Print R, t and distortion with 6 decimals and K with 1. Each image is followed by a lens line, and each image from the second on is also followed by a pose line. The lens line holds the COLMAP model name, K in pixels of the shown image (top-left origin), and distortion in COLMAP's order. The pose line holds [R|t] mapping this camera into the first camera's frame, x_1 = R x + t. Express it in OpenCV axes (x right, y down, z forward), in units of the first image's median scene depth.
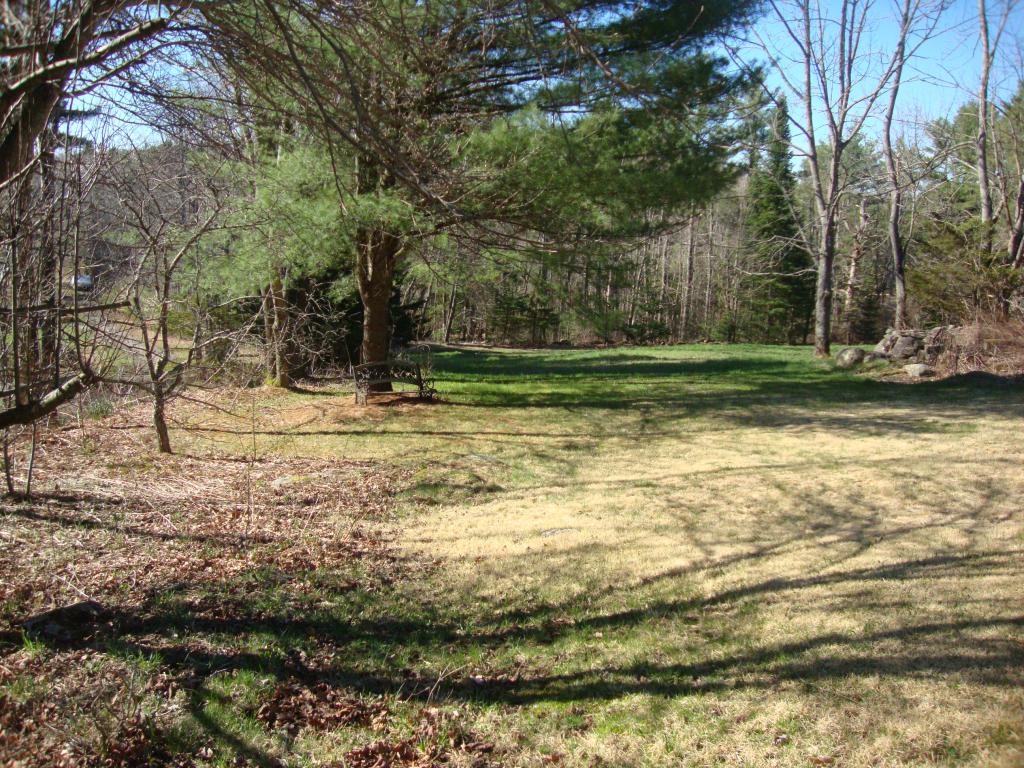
lens RADIAL K [[923.6, 0, 512.0], [0, 923.6, 384.0], [0, 0, 1]] dist [-0.193185, 0.206962]
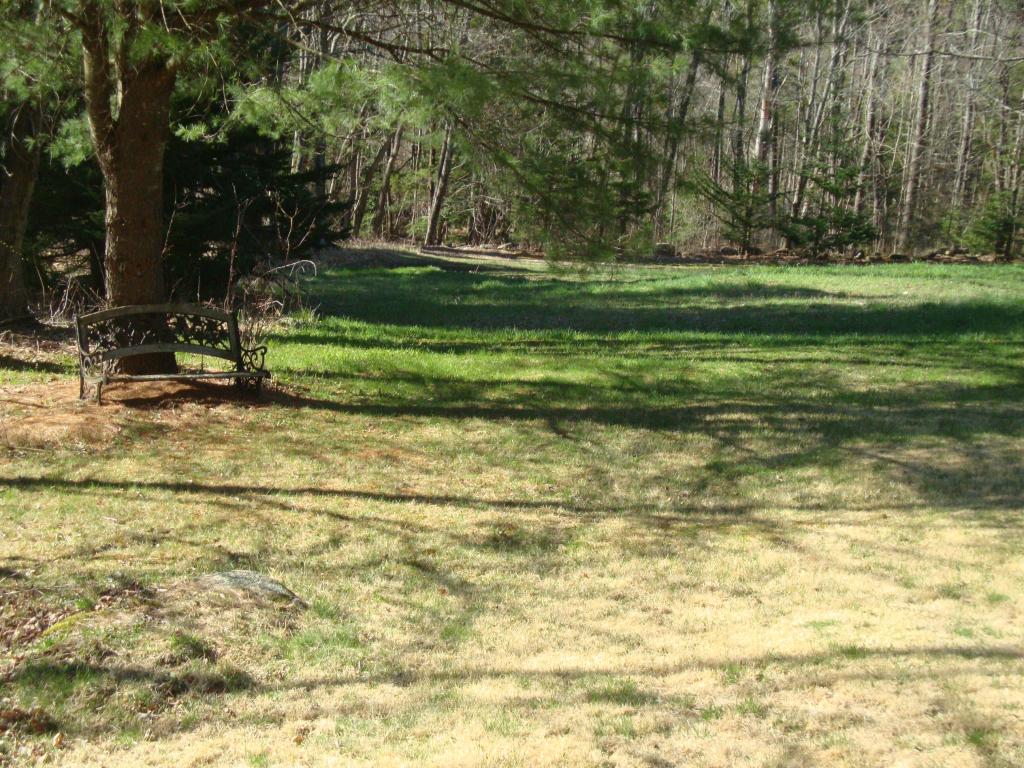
lens RADIAL K [[1815.1, 0, 512.0], [0, 1815.1, 384.0], [0, 0, 1]] dist [0.070056, 0.184457]
pose [[0.999408, 0.023287, -0.025307, 0.069810], [-0.022514, 0.999283, 0.030437, -0.021040], [0.025997, -0.029849, 0.999216, 0.159812]]
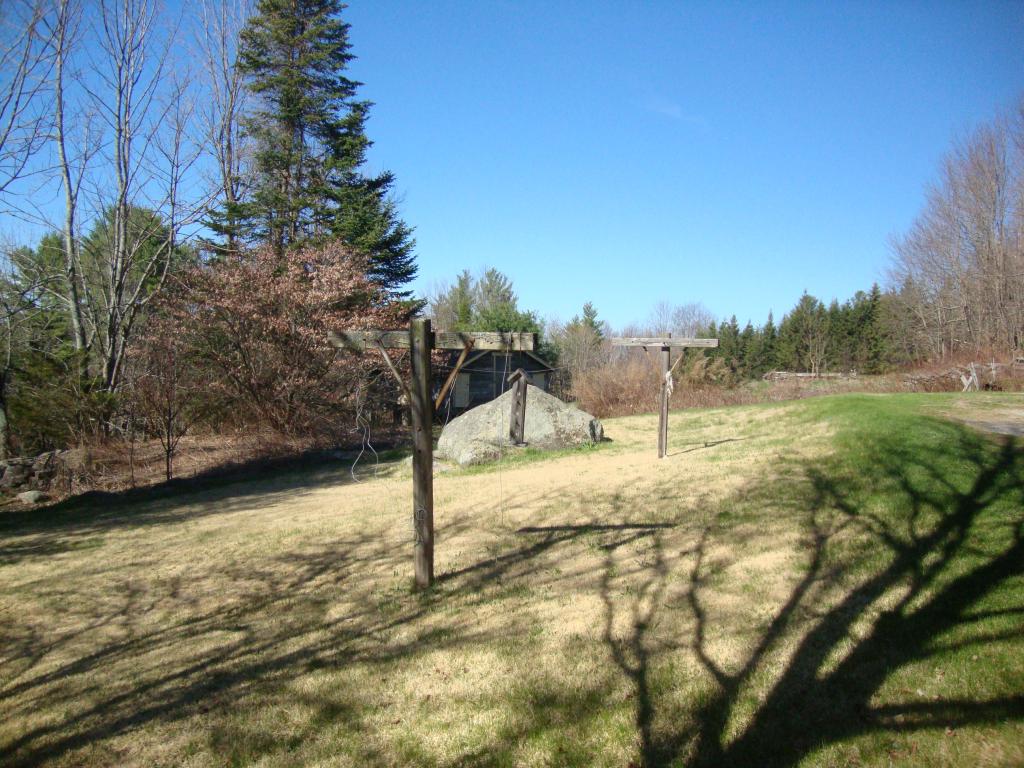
lens RADIAL K [[923.6, 0, 512.0], [0, 923.6, 384.0], [0, 0, 1]] dist [-0.193185, 0.206962]
pose [[0.587515, -0.023095, 0.808884, -0.074116], [0.134184, 0.988535, -0.069237, 0.001156], [-0.798011, 0.149217, 0.583878, -0.082232]]
